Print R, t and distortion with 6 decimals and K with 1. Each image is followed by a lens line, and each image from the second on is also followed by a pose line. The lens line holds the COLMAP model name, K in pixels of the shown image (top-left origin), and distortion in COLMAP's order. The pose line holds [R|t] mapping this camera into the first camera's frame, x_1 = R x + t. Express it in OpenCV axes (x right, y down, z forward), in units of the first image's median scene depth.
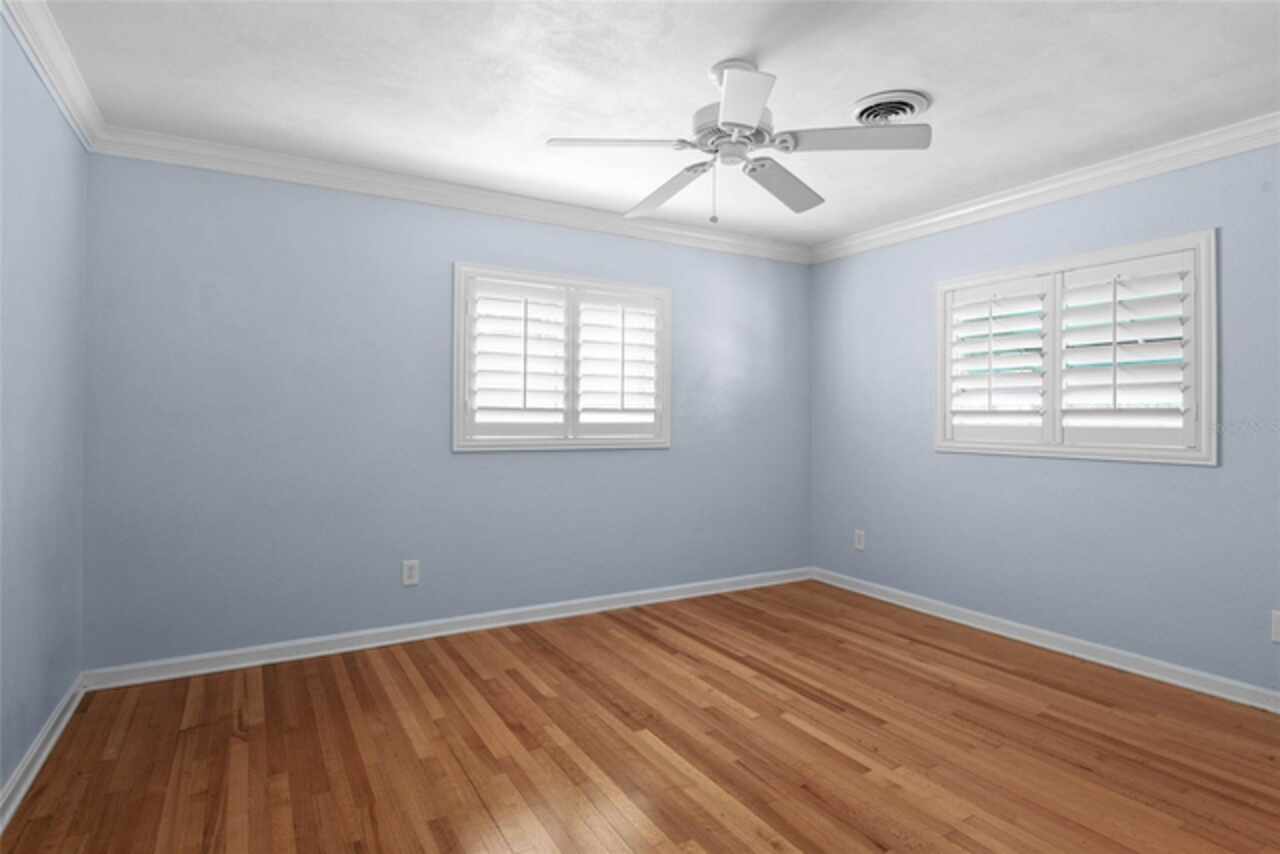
lens RADIAL K [[670.5, 0, 640.0], [0, 670.5, 427.0], [0, 0, 1]] dist [-0.012548, -0.000809]
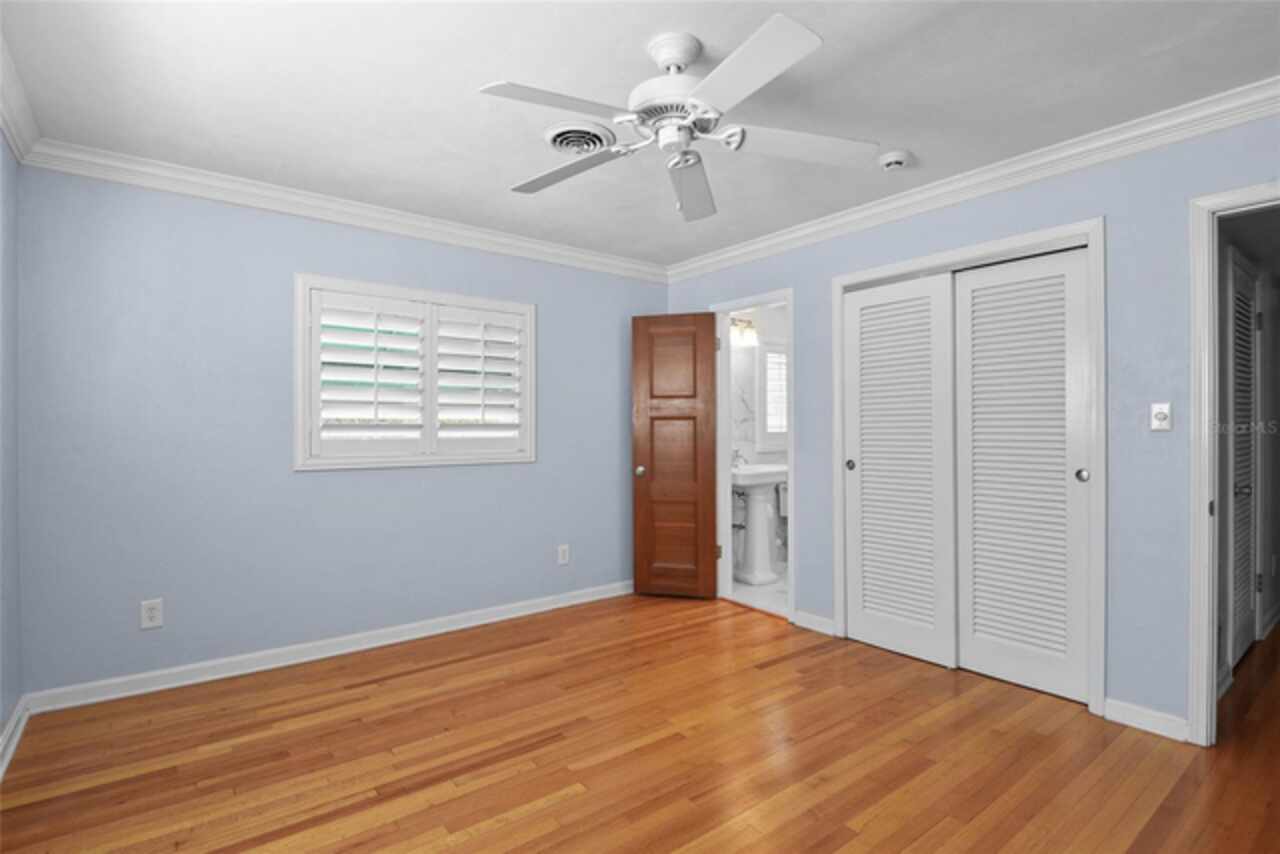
lens RADIAL K [[598.6, 0, 656.6], [0, 598.6, 428.9], [0, 0, 1]] dist [0.027218, -0.021940]
pose [[-0.122007, -0.005145, 0.992516, -0.452002], [0.017482, 0.999820, 0.007332, -0.017759], [-0.992375, 0.018245, -0.121895, 0.753721]]
